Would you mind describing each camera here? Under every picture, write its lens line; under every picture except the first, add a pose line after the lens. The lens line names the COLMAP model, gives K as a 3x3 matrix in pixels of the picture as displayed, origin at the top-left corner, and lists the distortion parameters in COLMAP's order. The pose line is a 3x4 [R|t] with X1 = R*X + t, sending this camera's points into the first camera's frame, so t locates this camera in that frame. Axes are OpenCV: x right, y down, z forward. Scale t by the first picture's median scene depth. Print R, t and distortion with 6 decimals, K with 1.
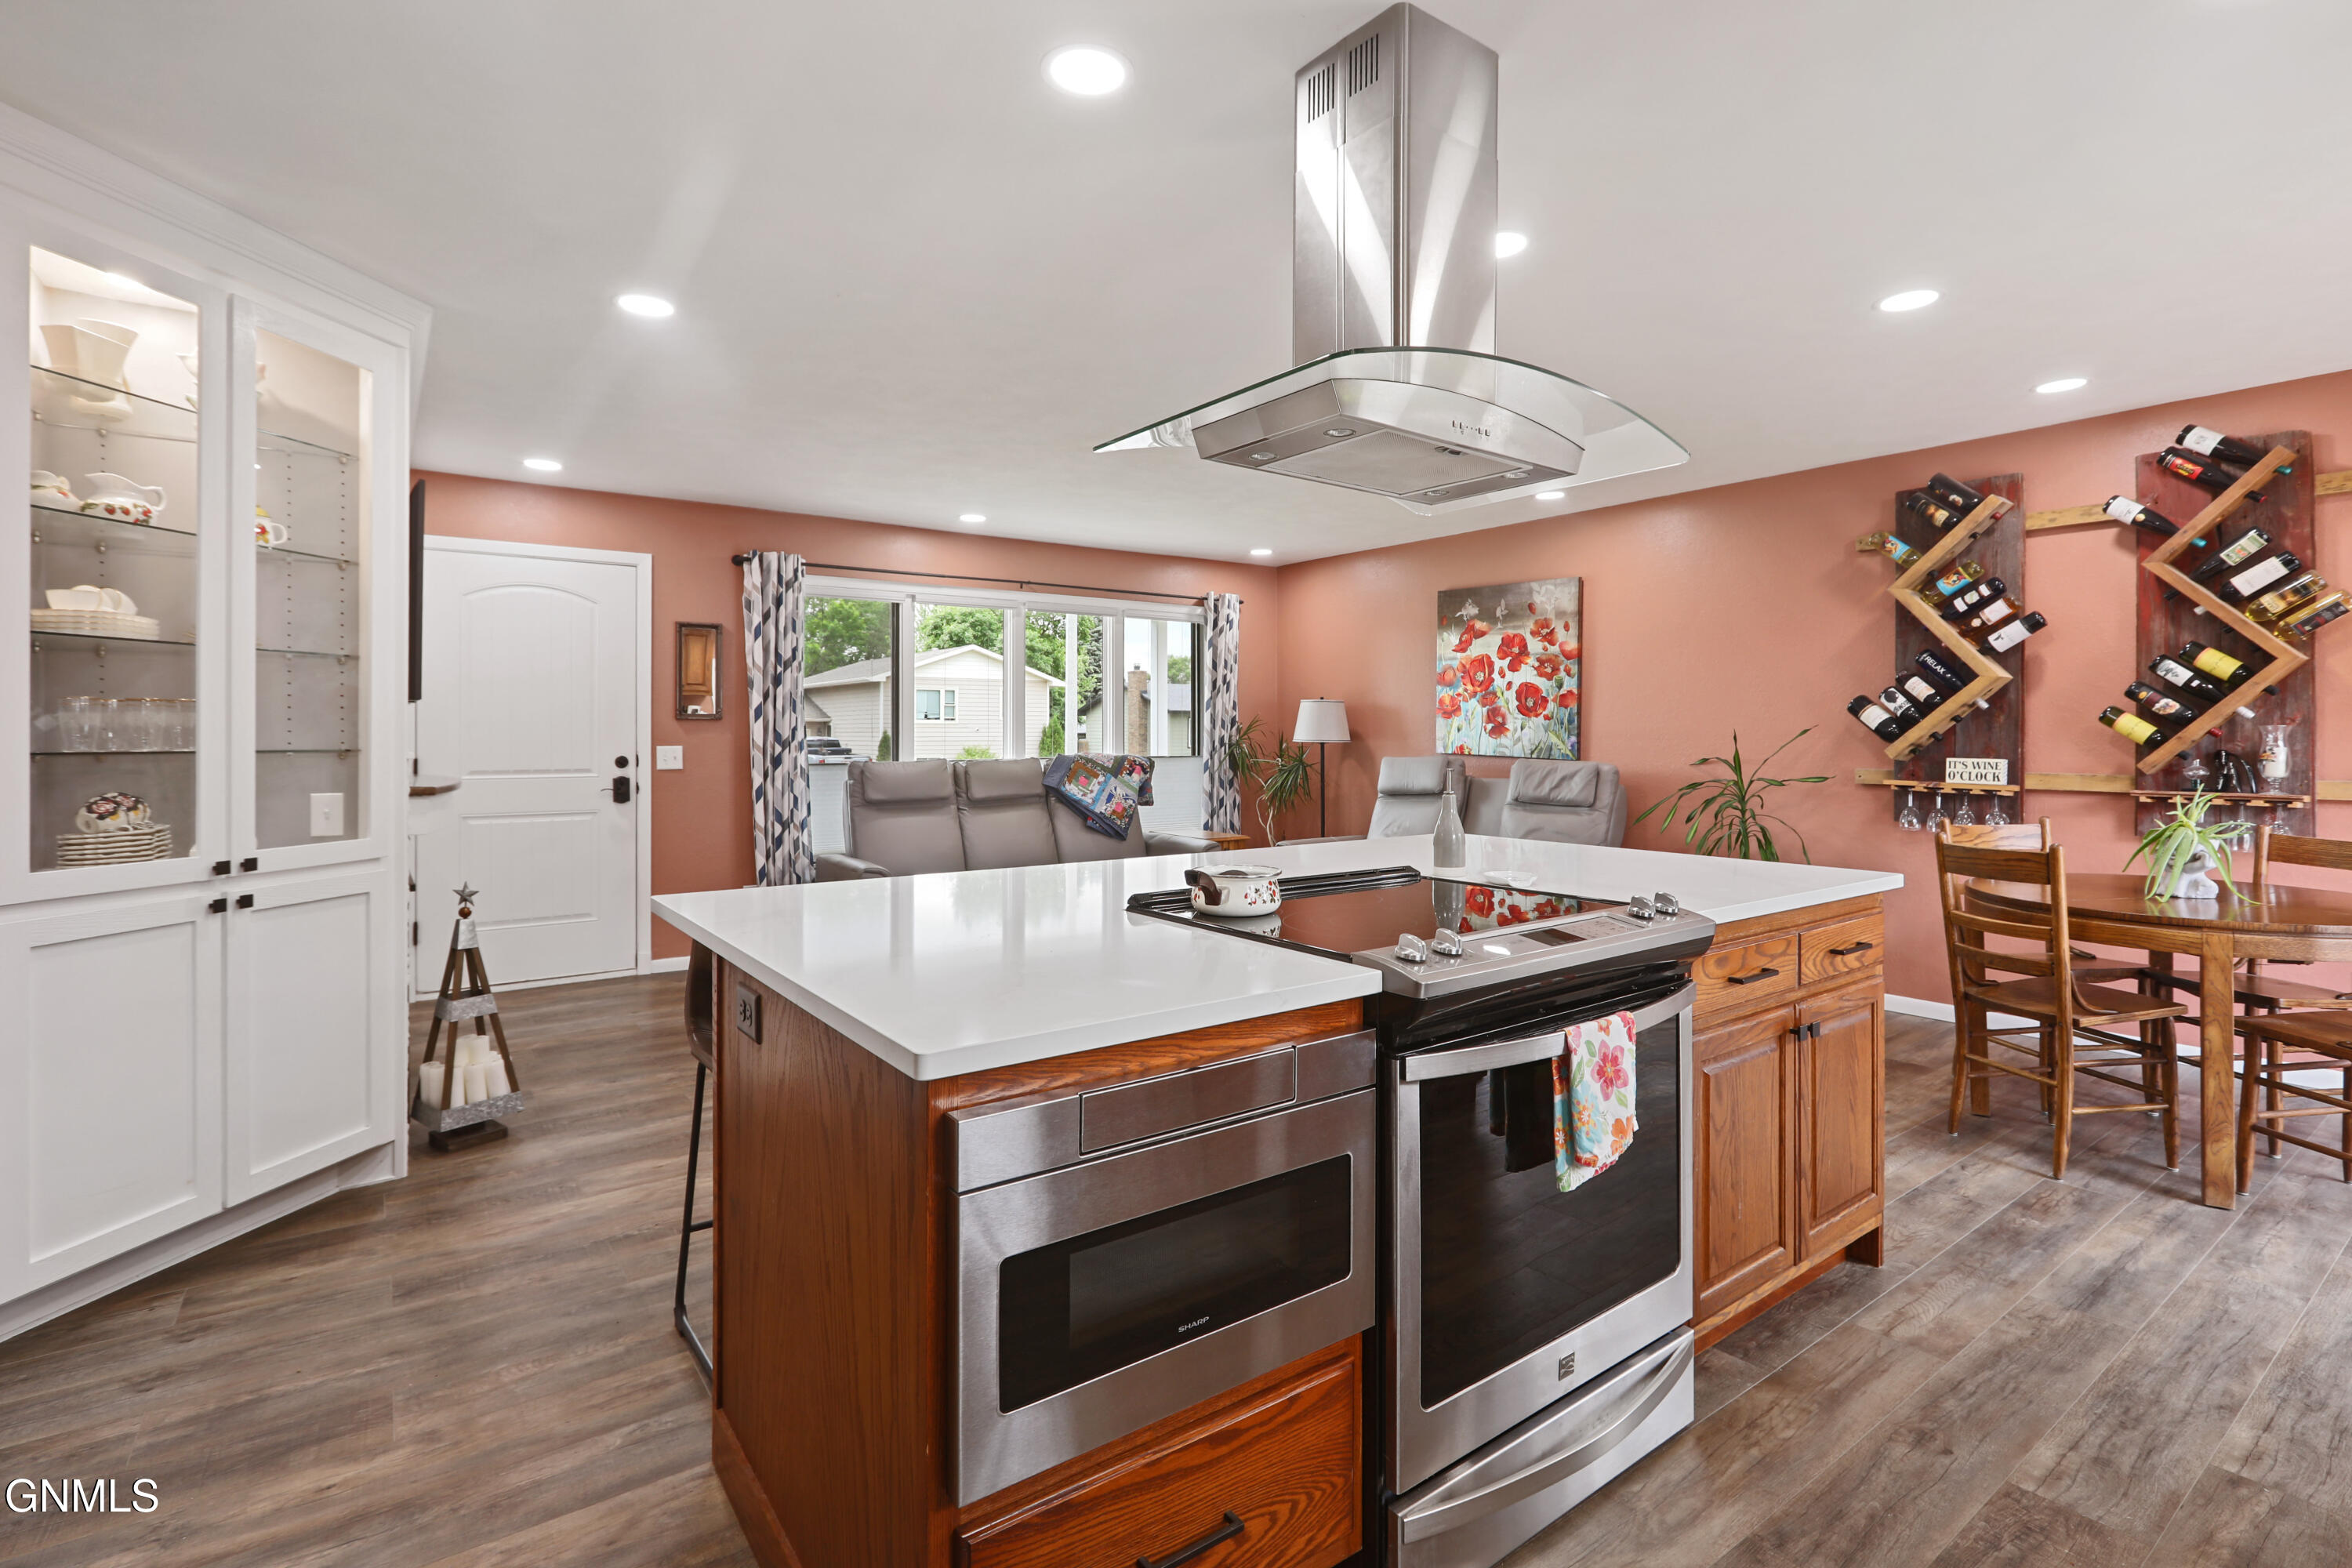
lens RADIAL K [[1117.6, 0, 1186.2], [0, 1117.6, 738.8], [0, 0, 1]] dist [-0.004516, 0.001385]
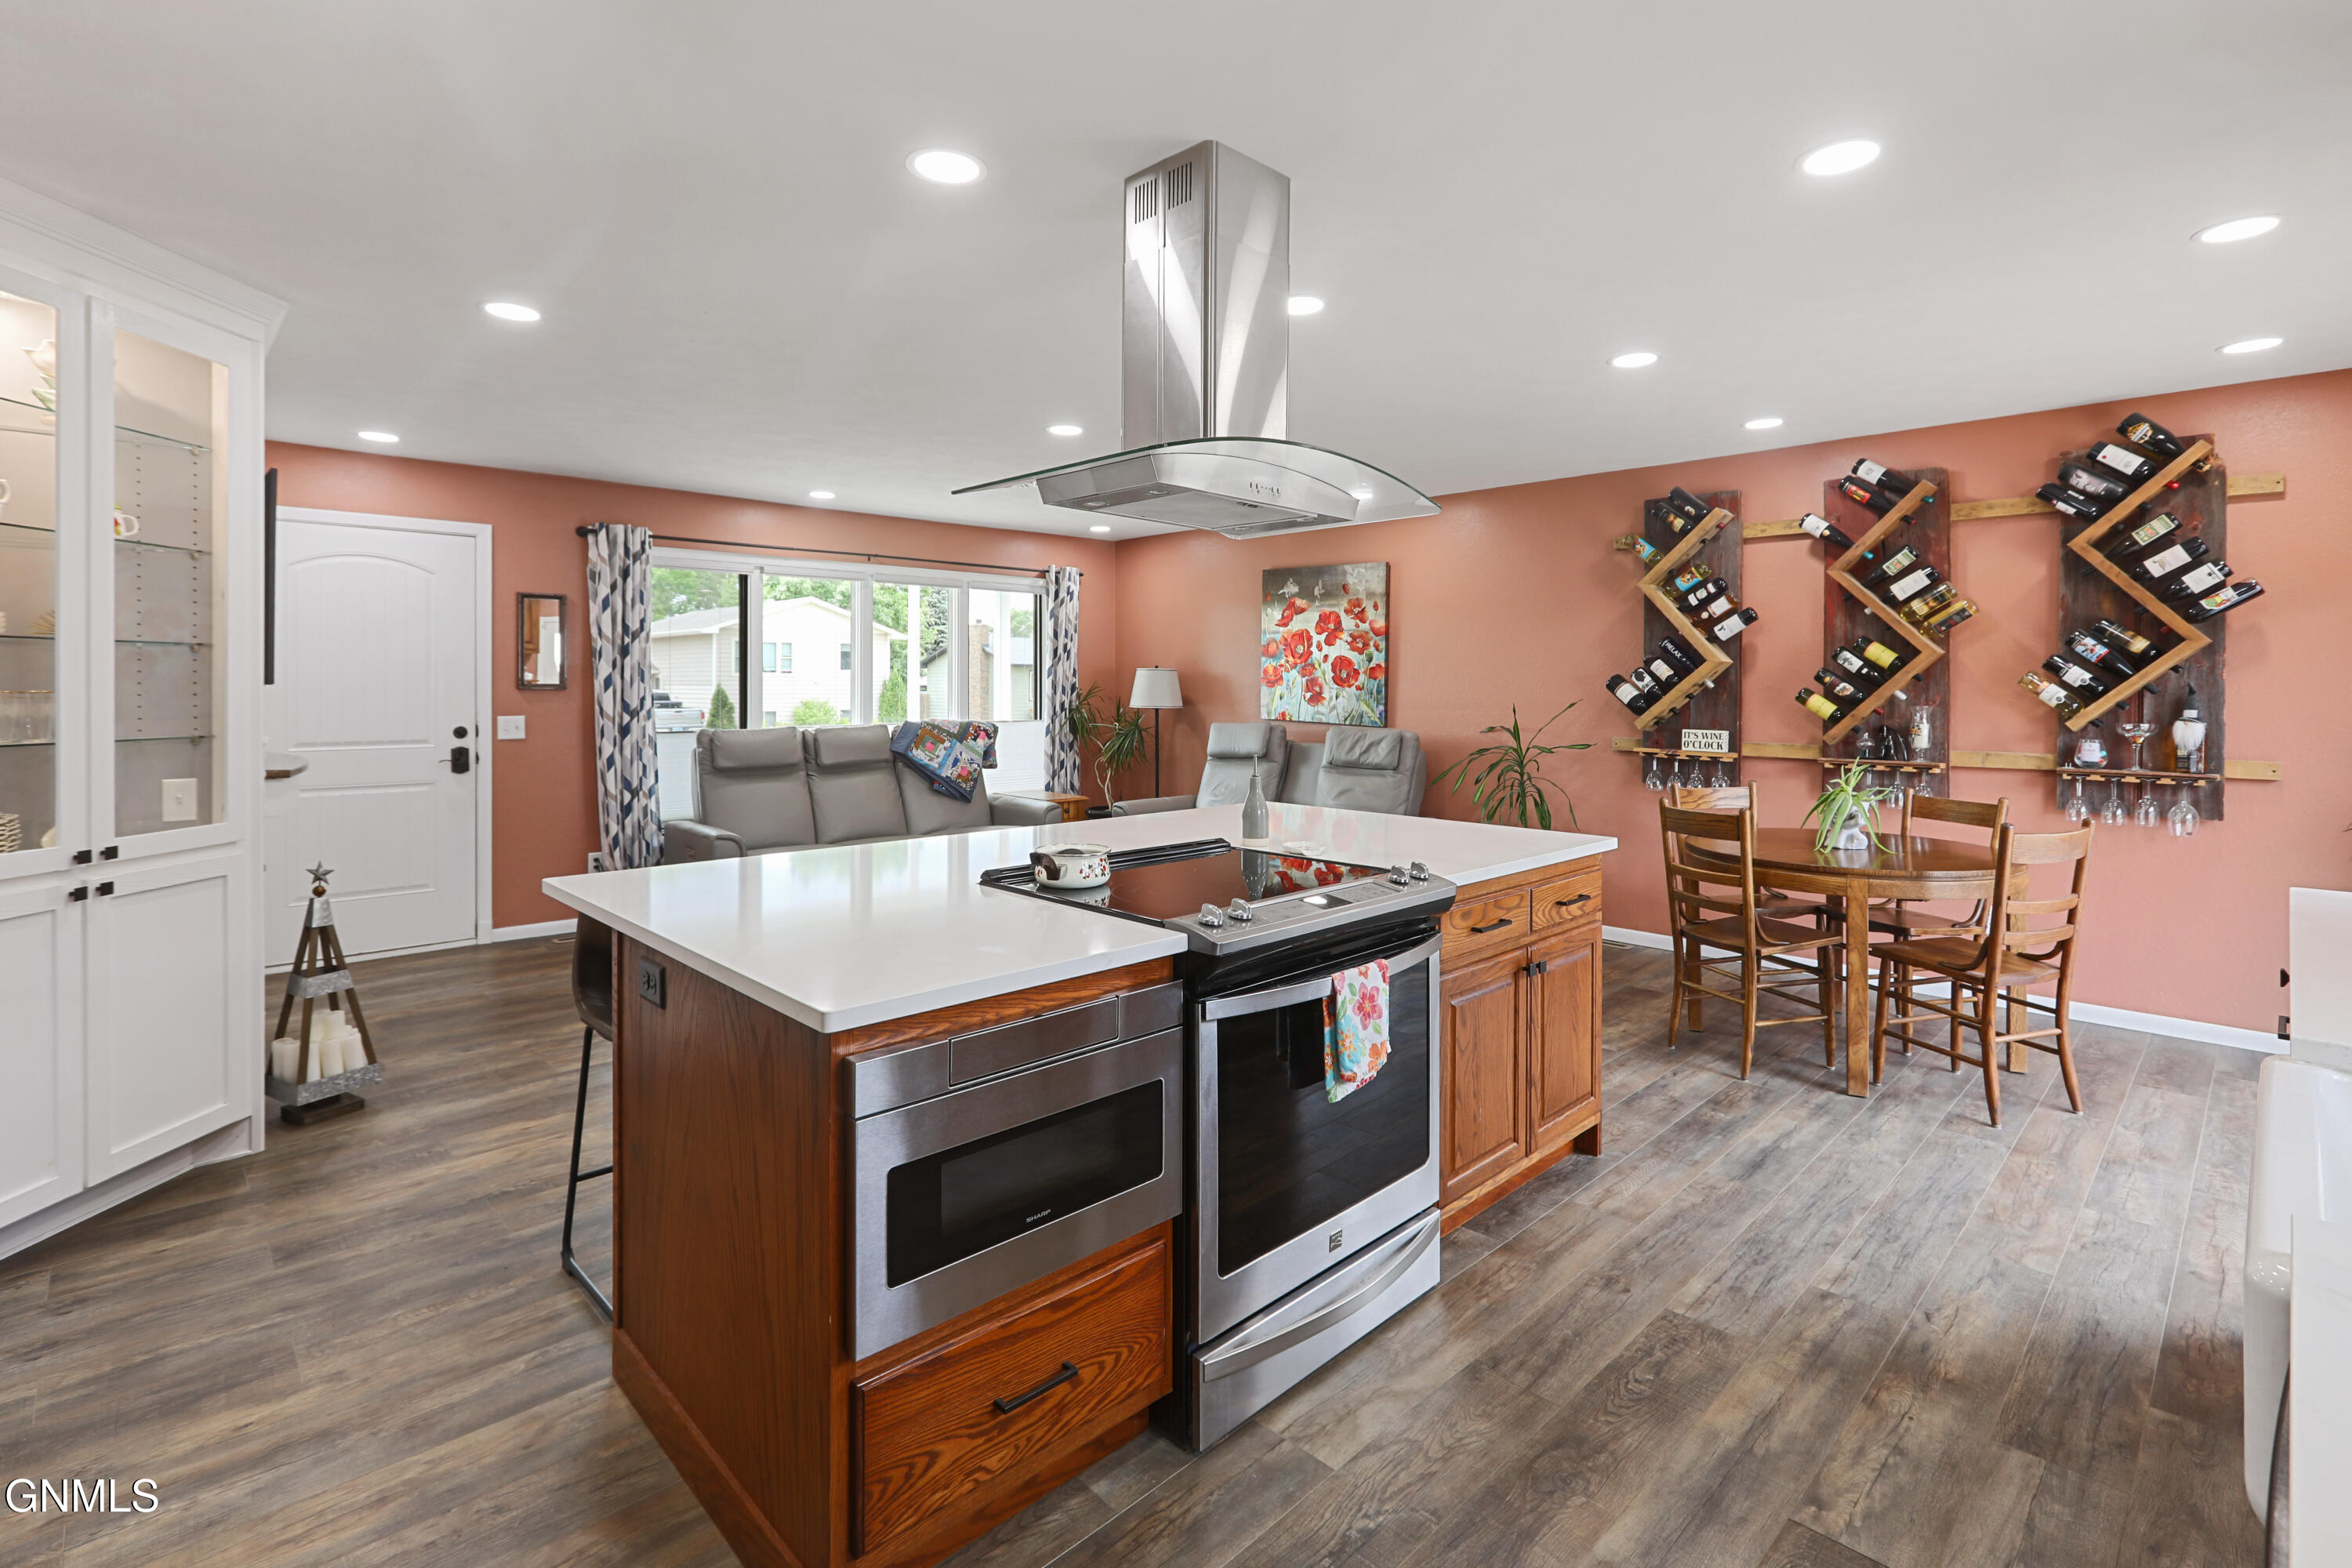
lens RADIAL K [[1103.4, 0, 1175.5], [0, 1103.4, 699.9], [0, 0, 1]] dist [-0.005989, 0.001909]
pose [[0.991136, 0.000378, 0.132847, -0.002526], [-0.001600, 0.999957, 0.009093, -0.036289], [-0.132838, -0.009225, 0.991095, -0.123542]]
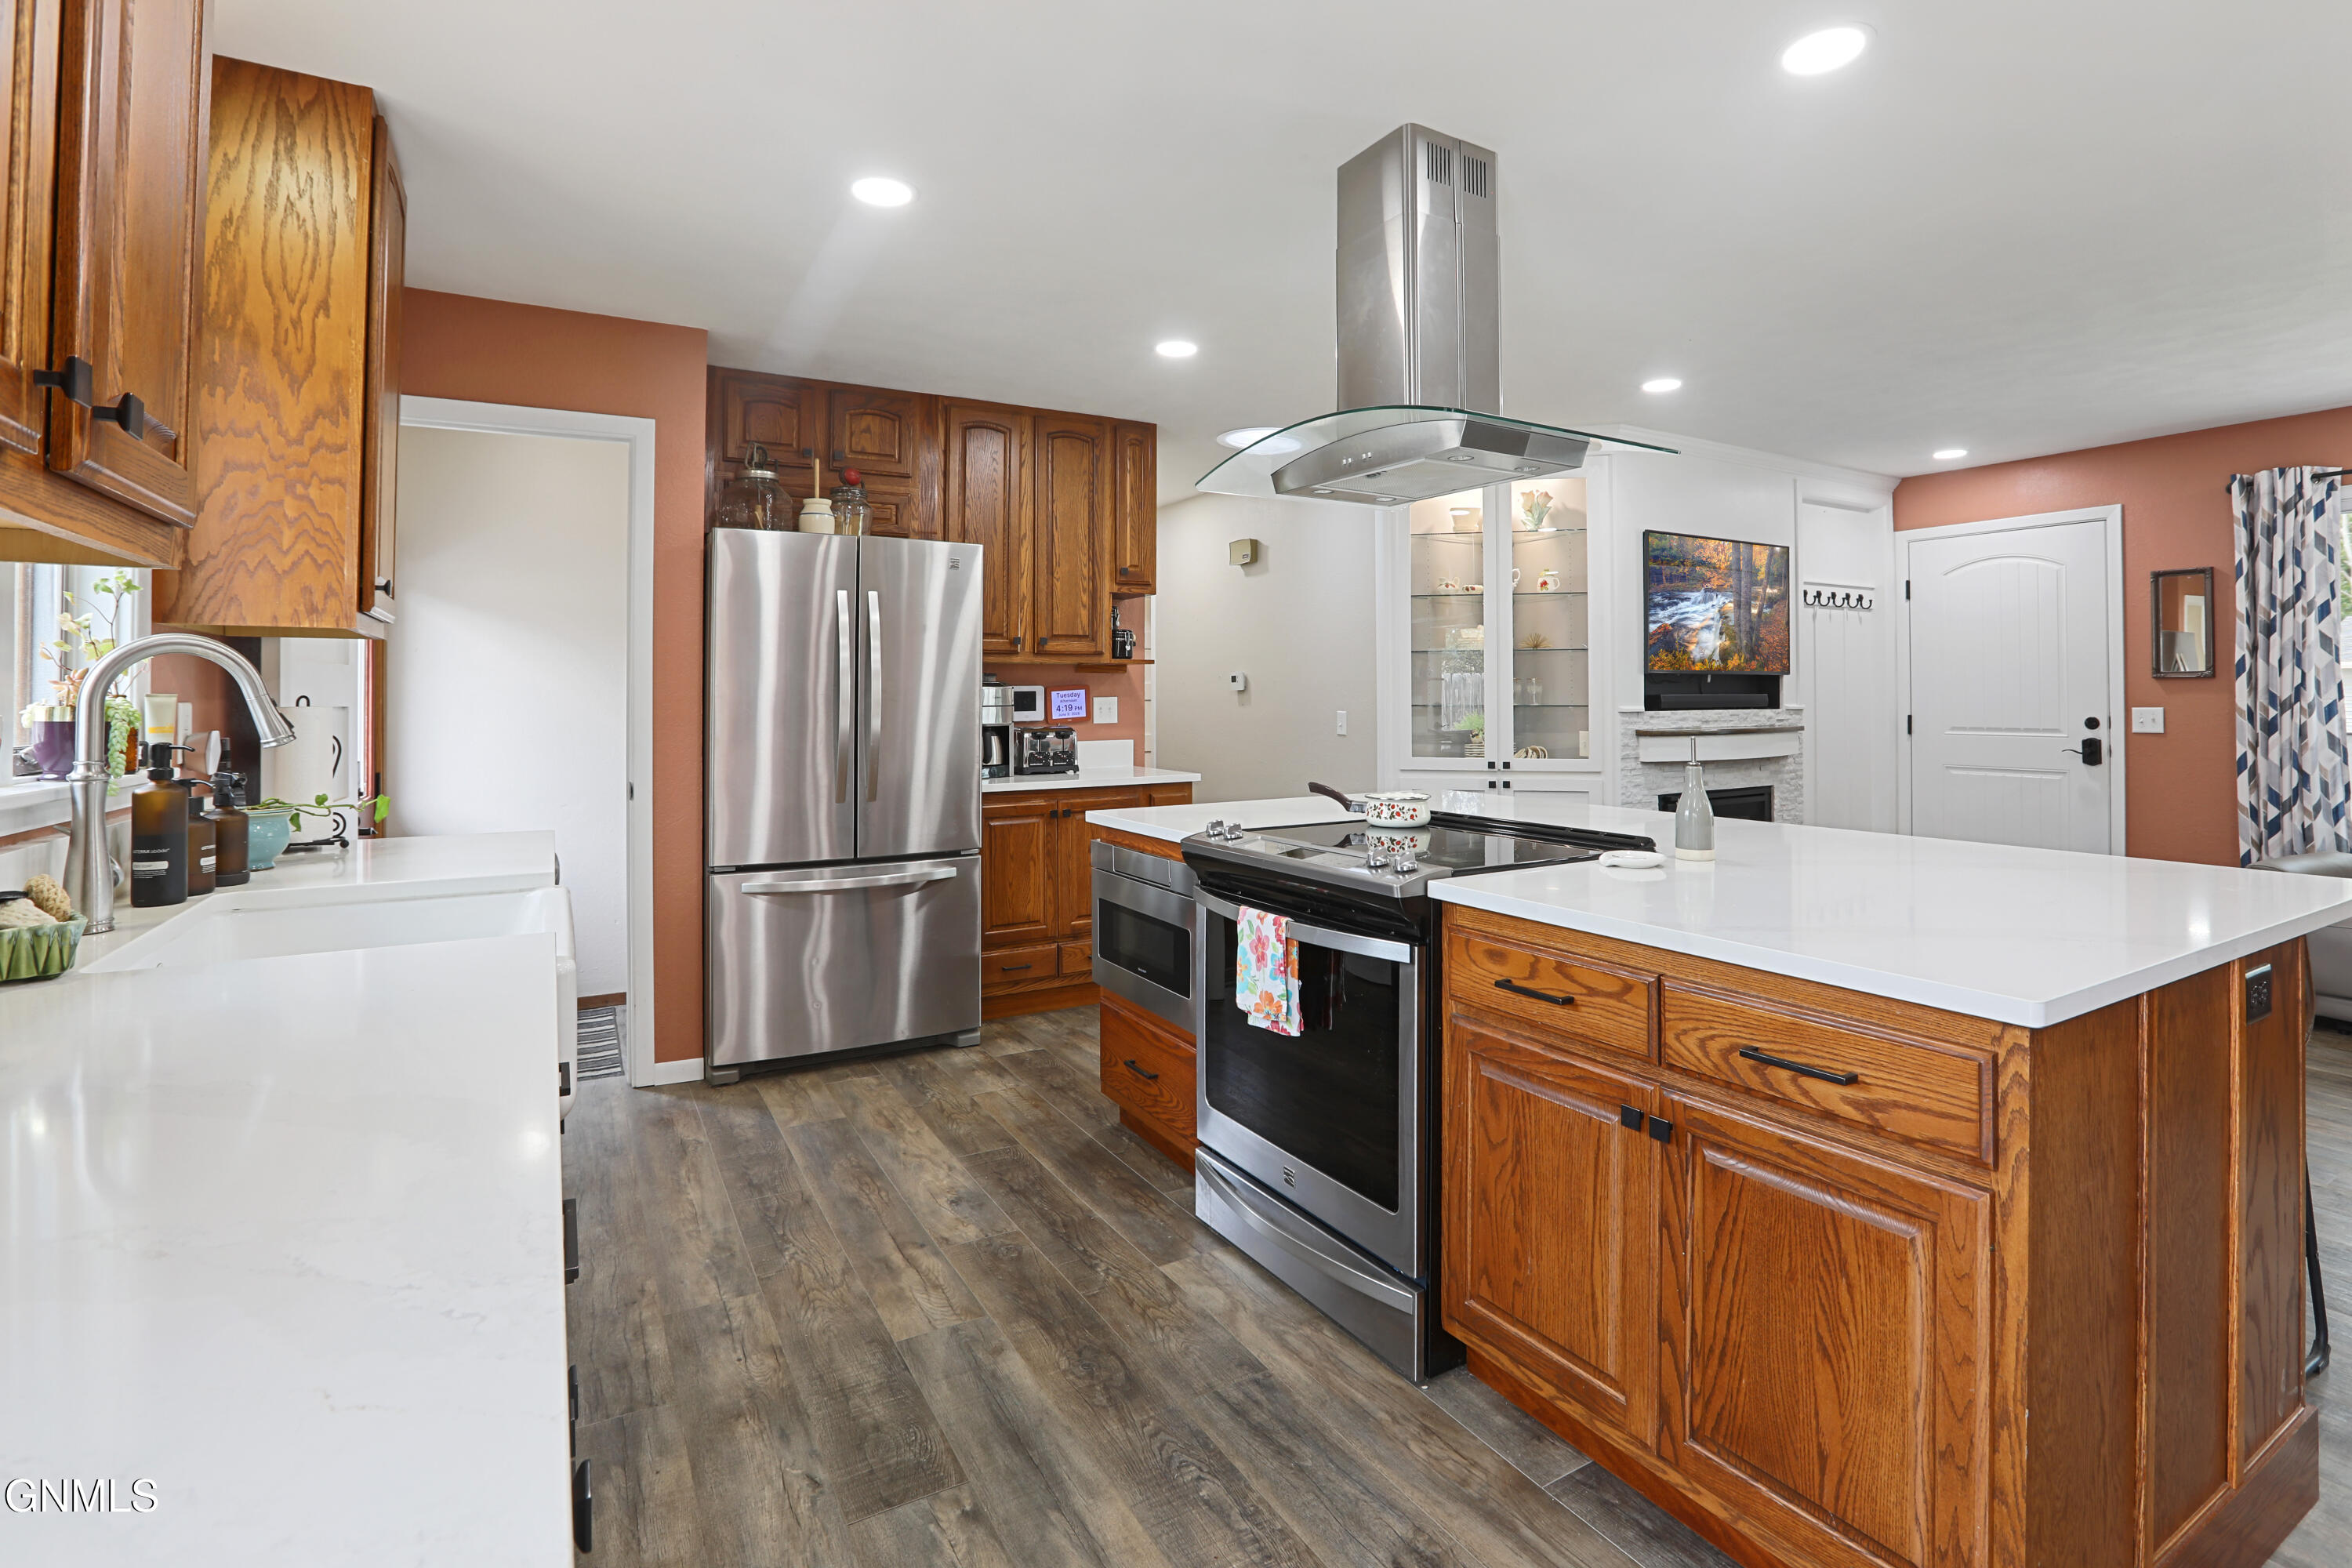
lens RADIAL K [[1079.6, 0, 1176.2], [0, 1079.6, 683.9], [0, 0, 1]] dist [-0.025762, 0.000089]
pose [[-0.112857, -0.010102, -0.993560, 0.983694], [-0.000809, 0.999949, -0.010075, -0.006805], [0.993611, -0.000333, -0.112859, 0.609213]]
